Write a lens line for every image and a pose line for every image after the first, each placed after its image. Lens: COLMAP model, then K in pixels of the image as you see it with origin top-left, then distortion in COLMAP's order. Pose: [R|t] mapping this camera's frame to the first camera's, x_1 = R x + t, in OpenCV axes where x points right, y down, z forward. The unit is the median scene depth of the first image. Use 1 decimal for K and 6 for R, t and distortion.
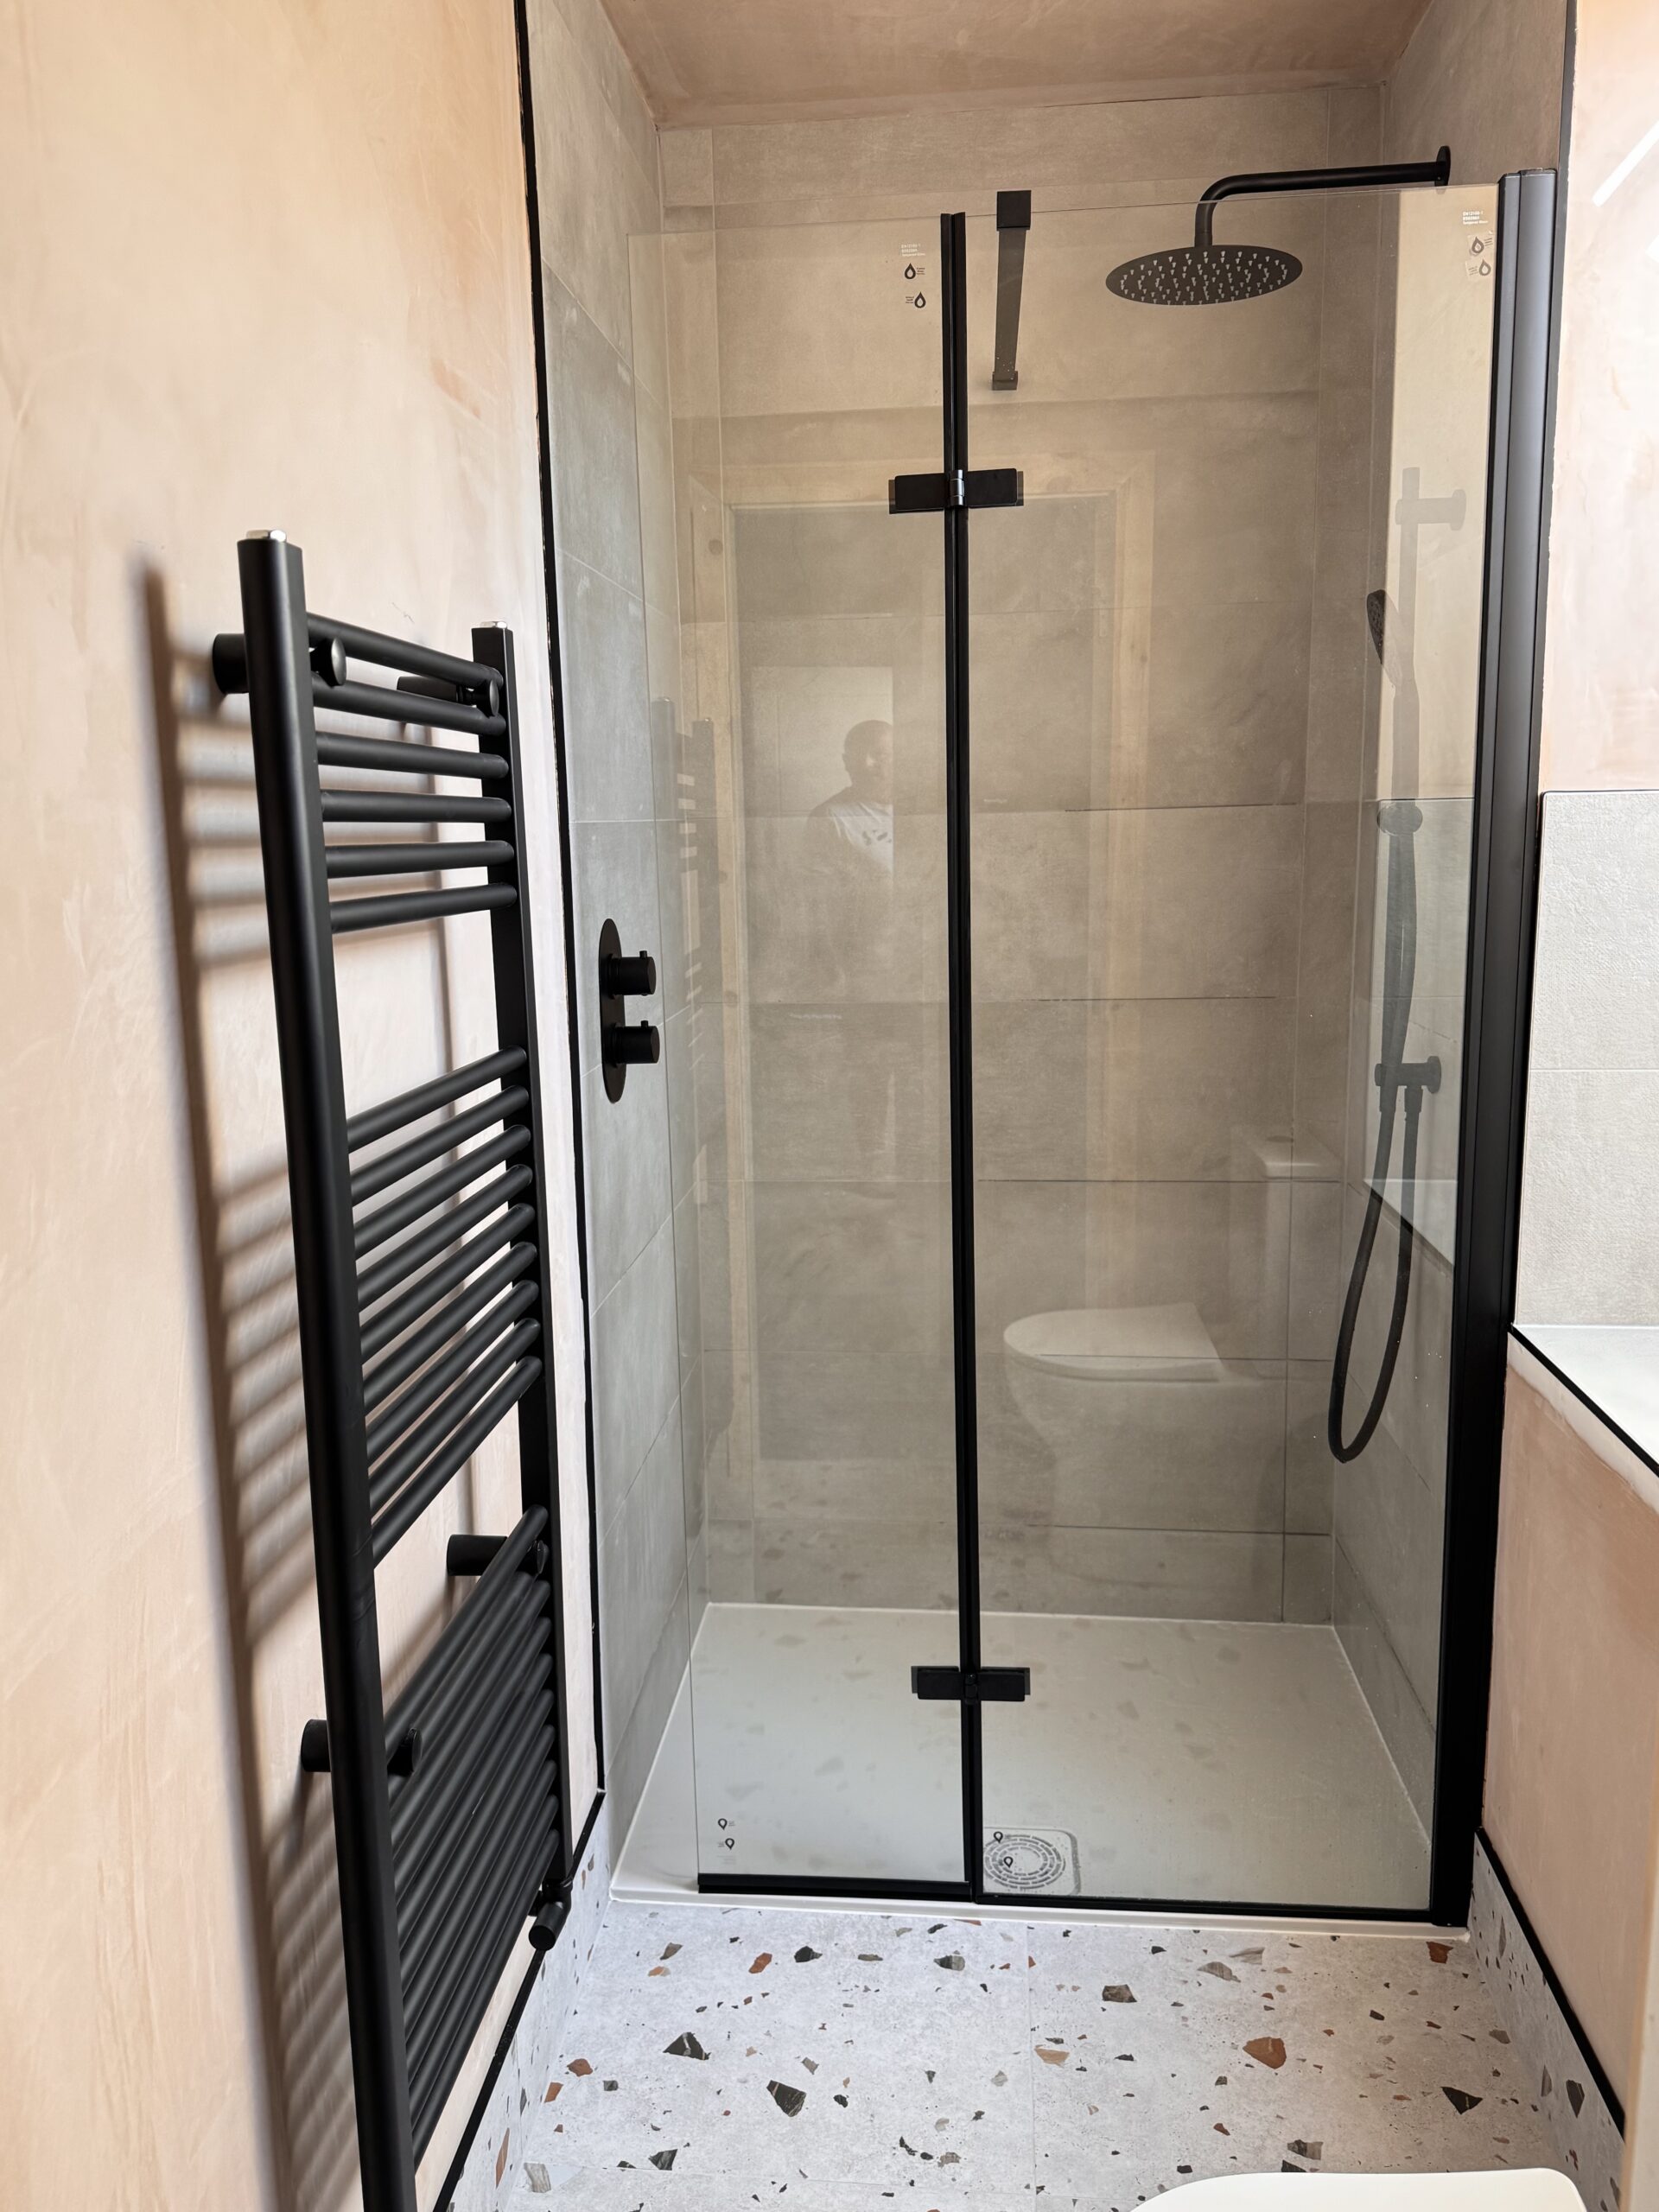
lens RADIAL K [[1644.3, 0, 826.8], [0, 1644.3, 1106.1], [0, 0, 1]] dist [0.048814, -0.064903]
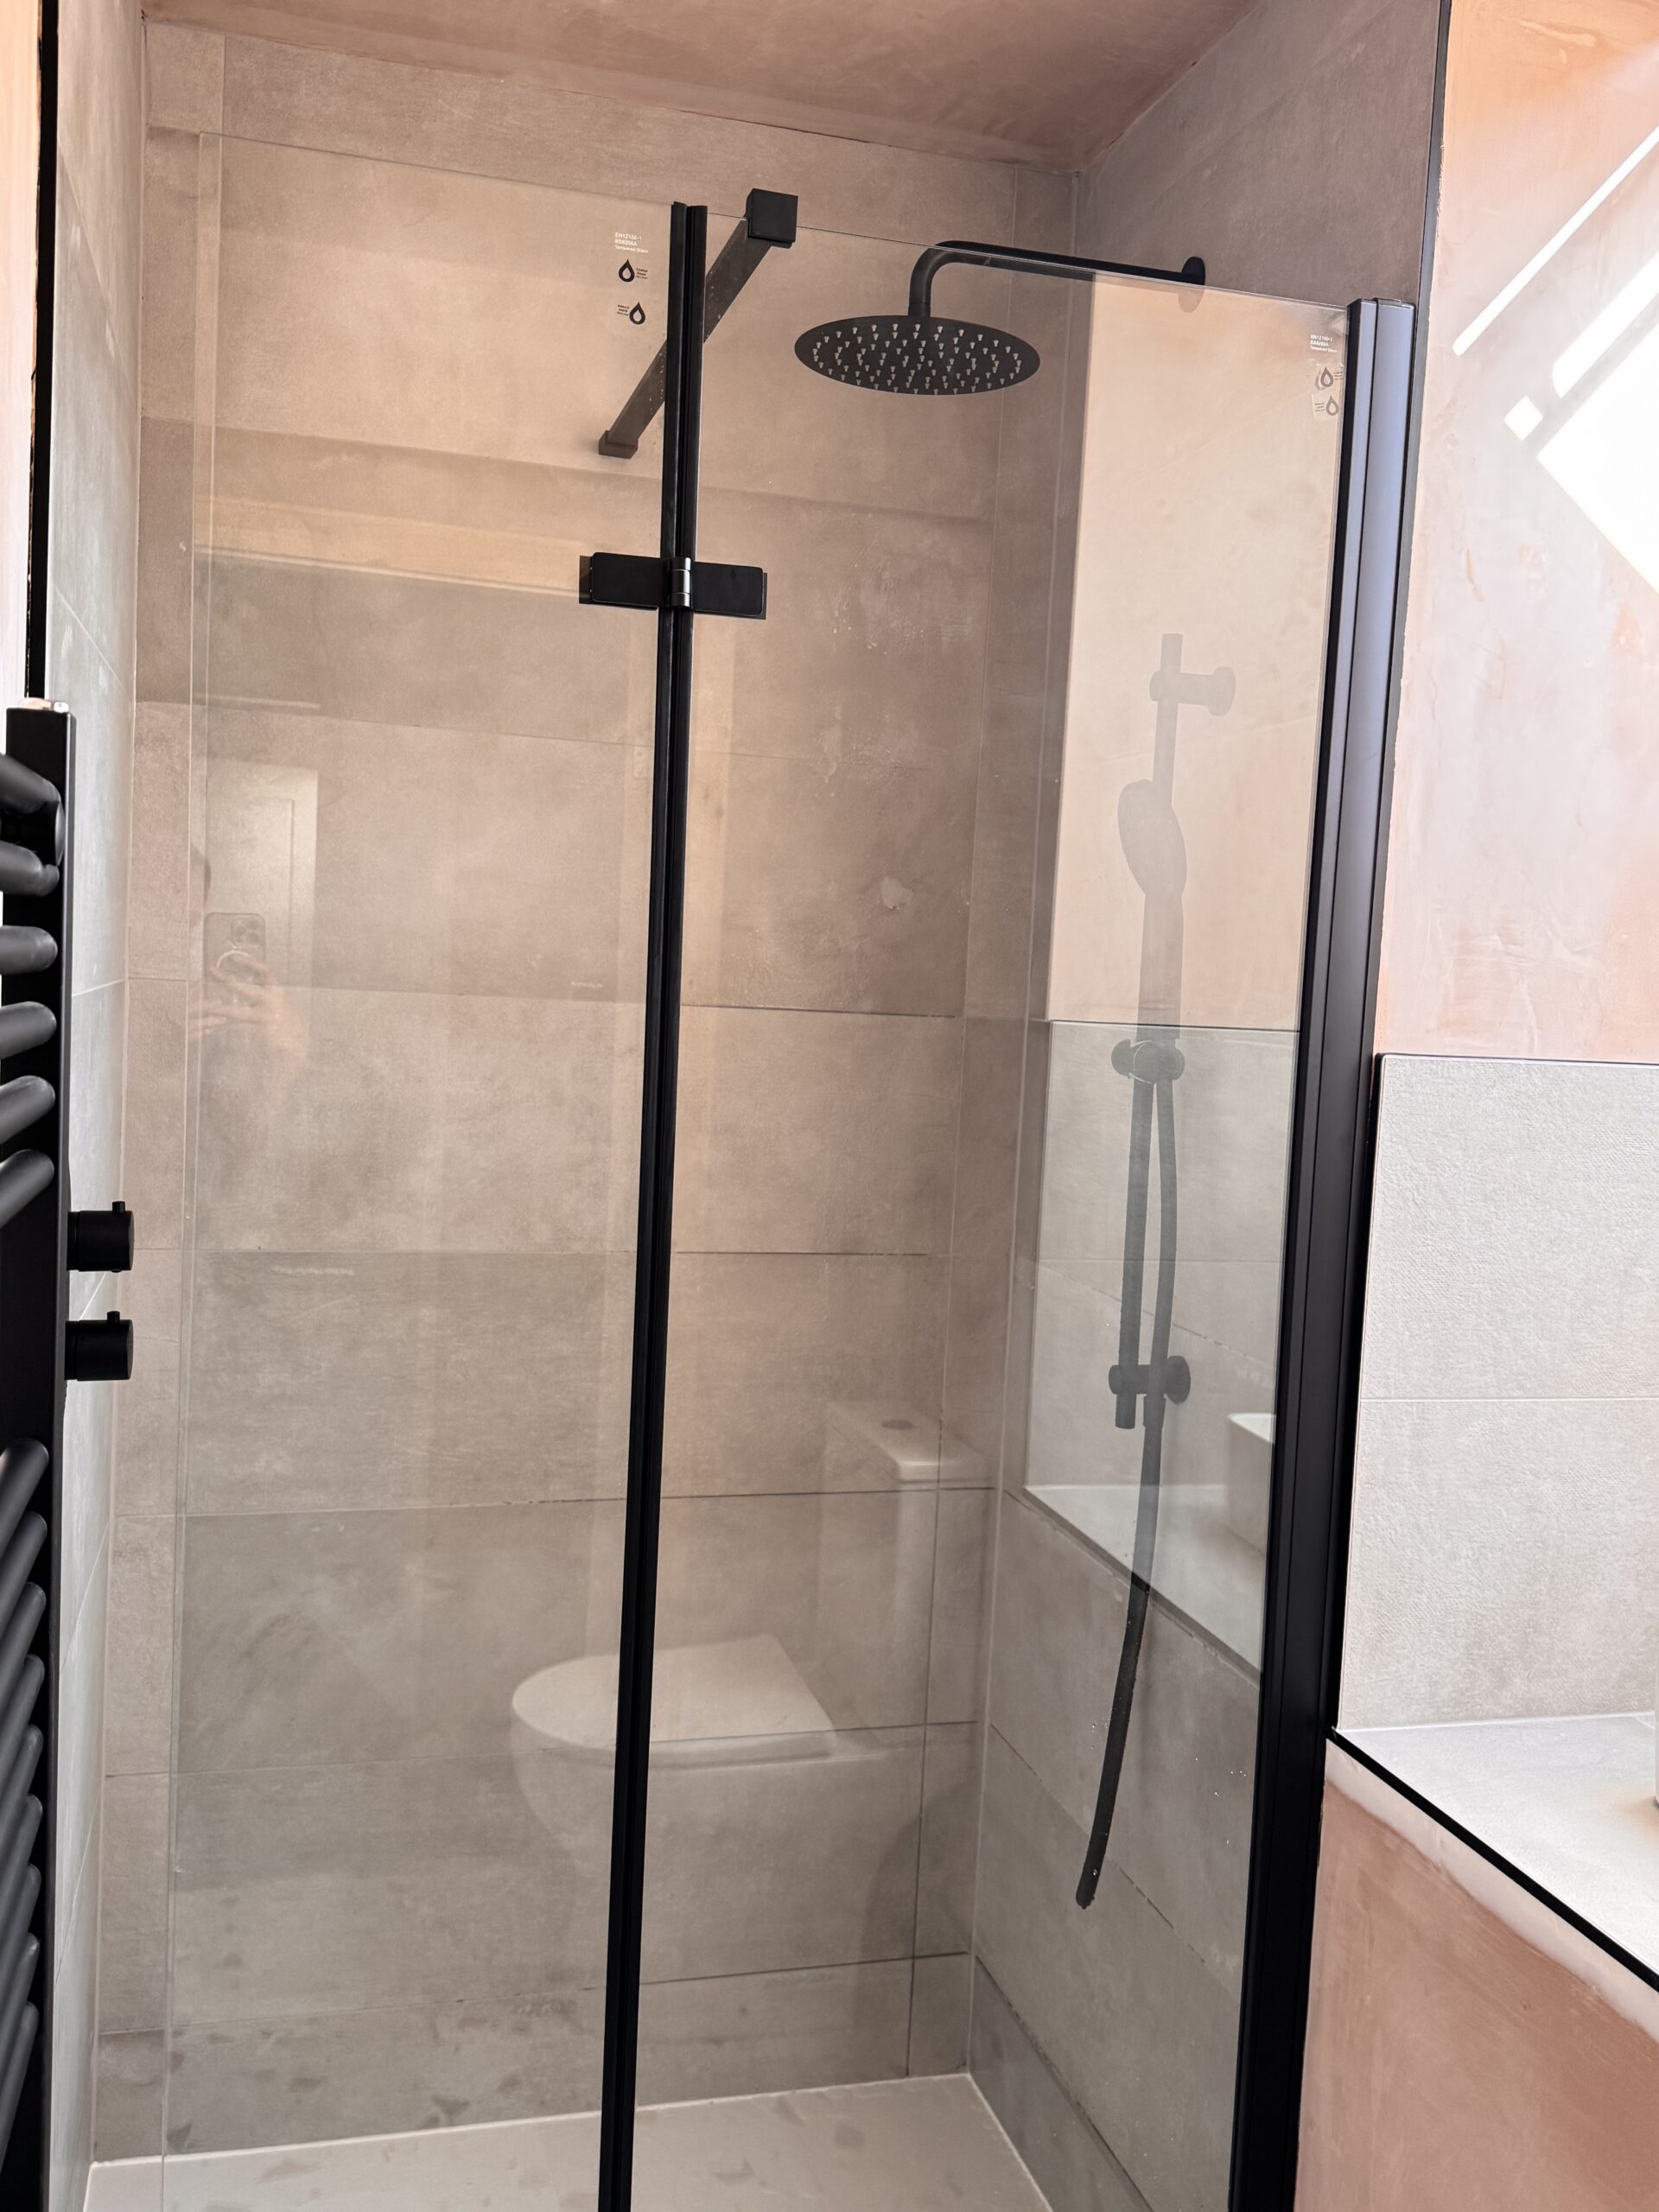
lens RADIAL K [[1904.0, 0, 827.5], [0, 1904.0, 1109.0], [0, 0, 1]] dist [0.103972, -0.167688]
pose [[0.932779, 0.039958, 0.358227, -0.138872], [-0.007045, 0.995668, -0.092718, -0.070277], [-0.360380, 0.083962, 0.929019, 0.223904]]
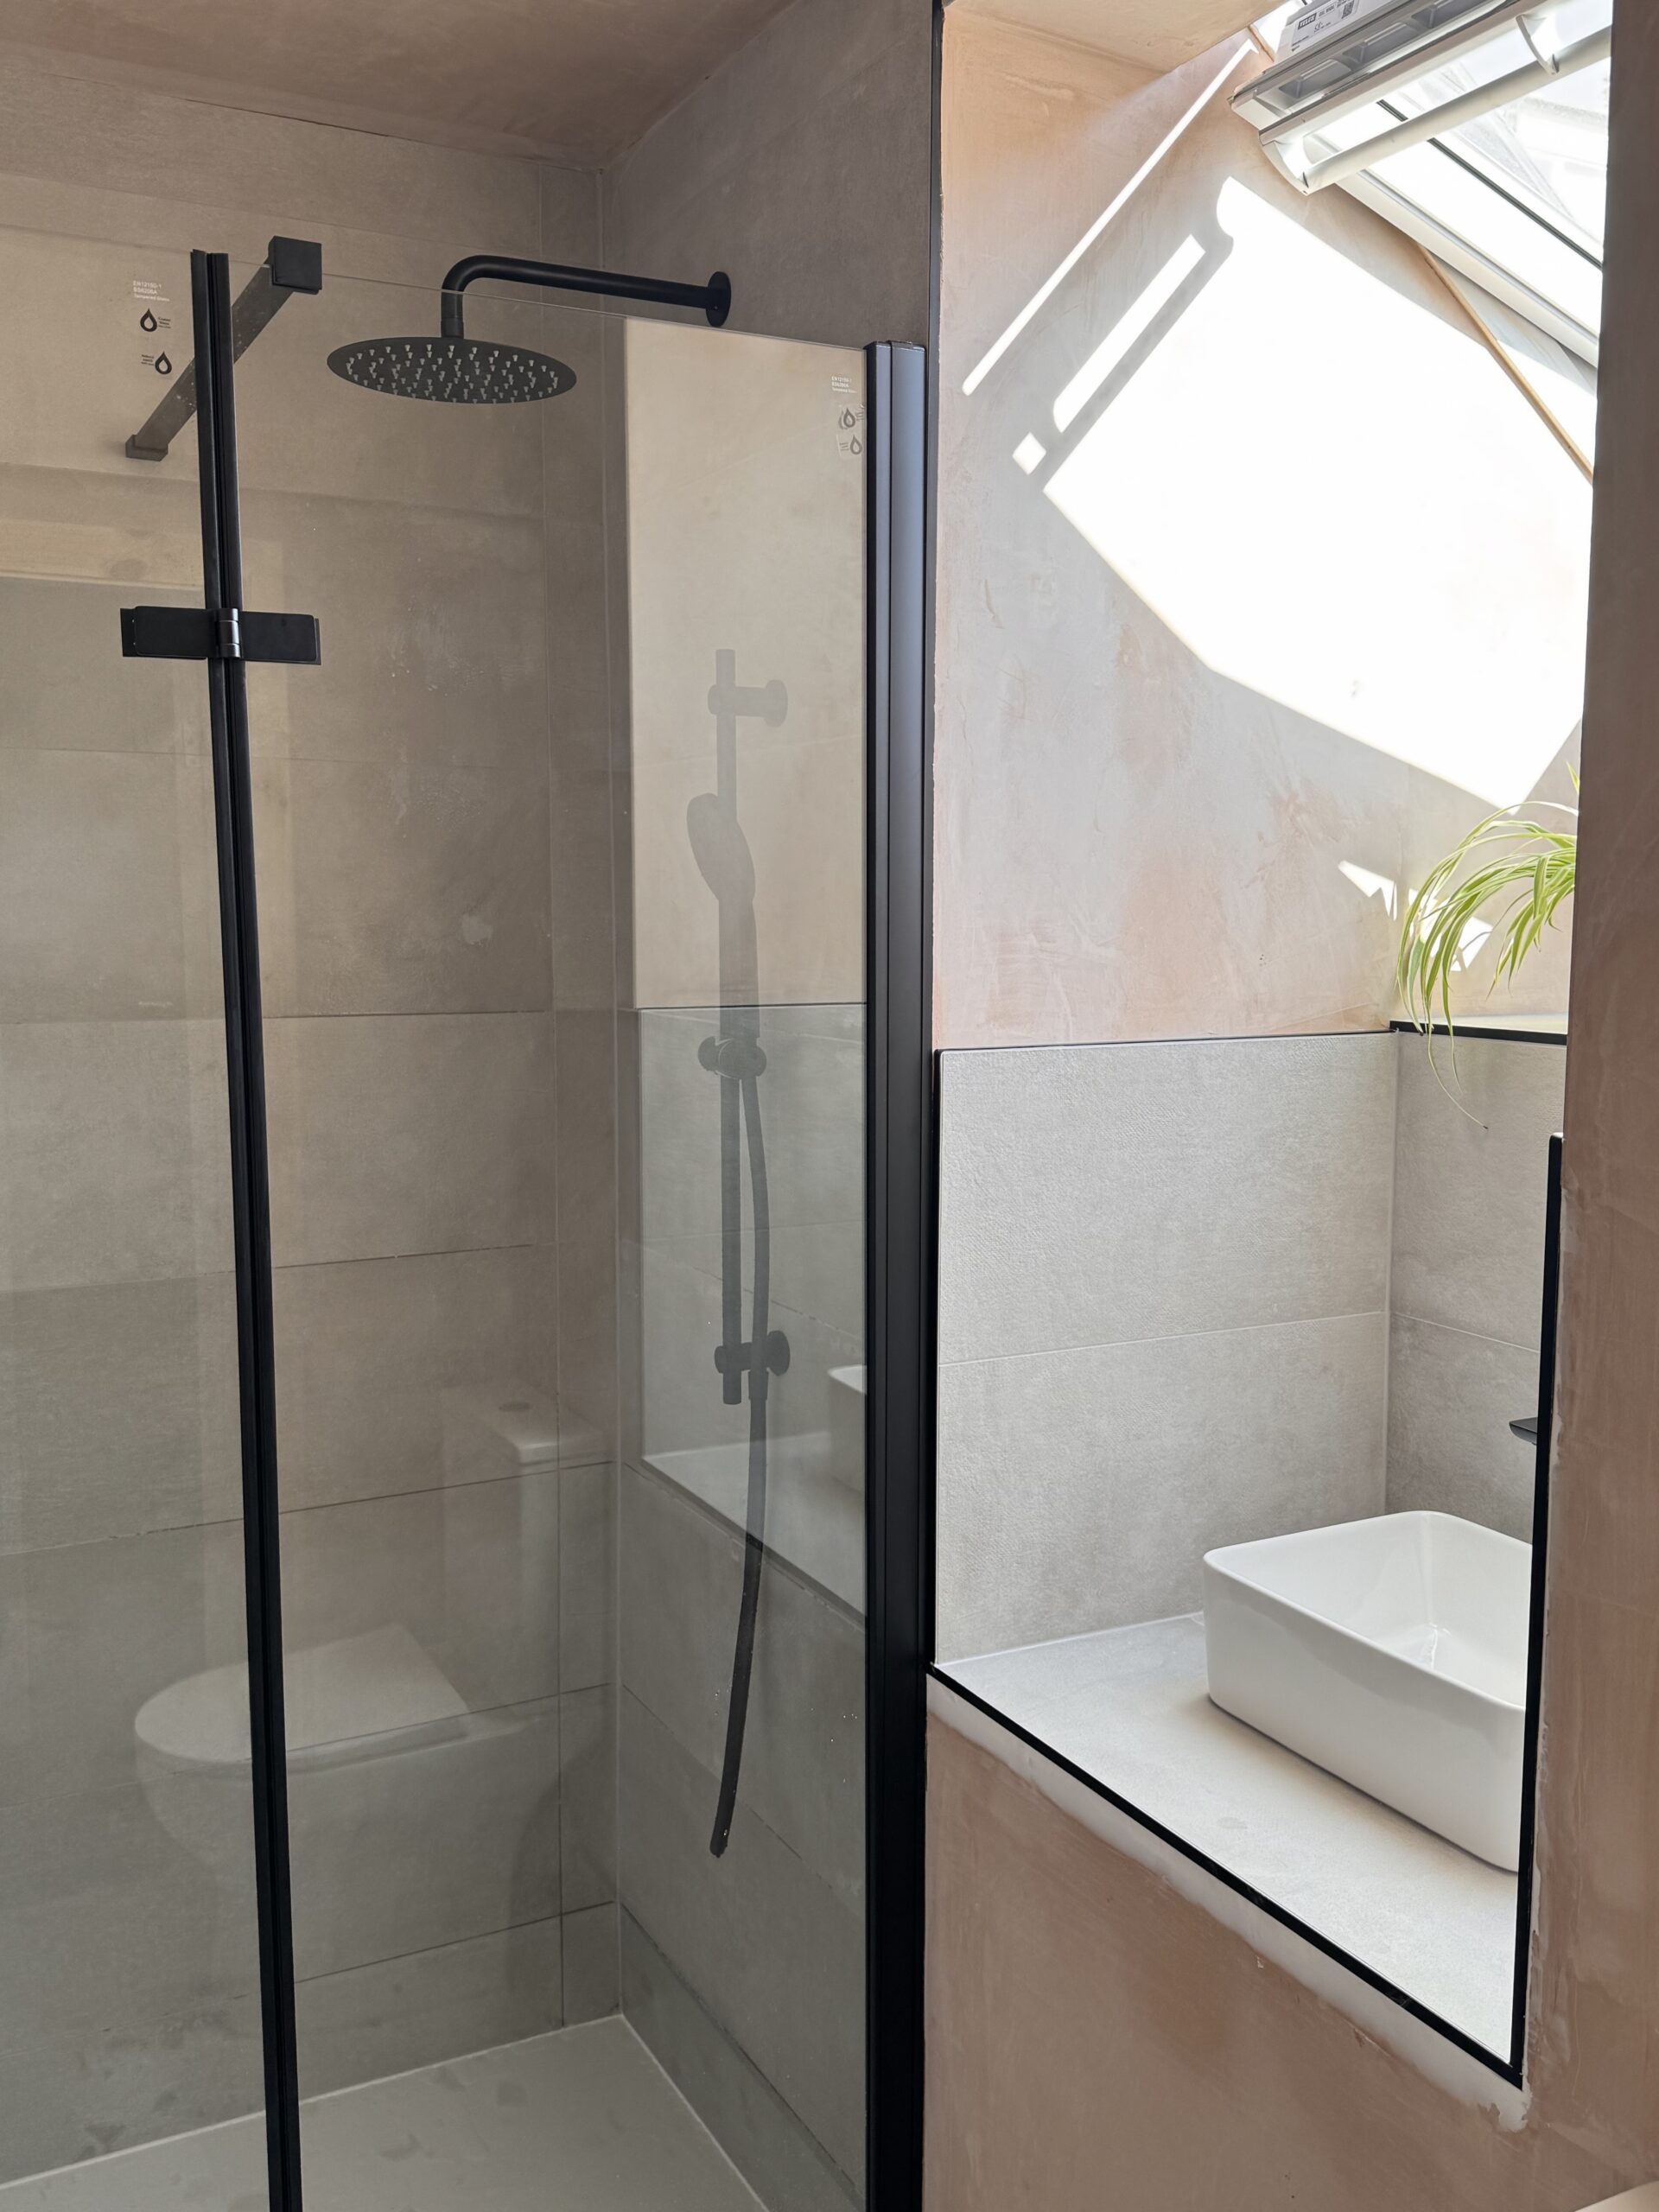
lens RADIAL K [[1904.0, 0, 821.8], [0, 1904.0, 1118.0], [0, 0, 1]] dist [0.103972, -0.167688]
pose [[0.839318, -0.041916, 0.542022, -0.153115], [0.074805, 0.996444, -0.038777, -0.112181], [-0.538469, 0.073092, 0.839469, 0.184288]]
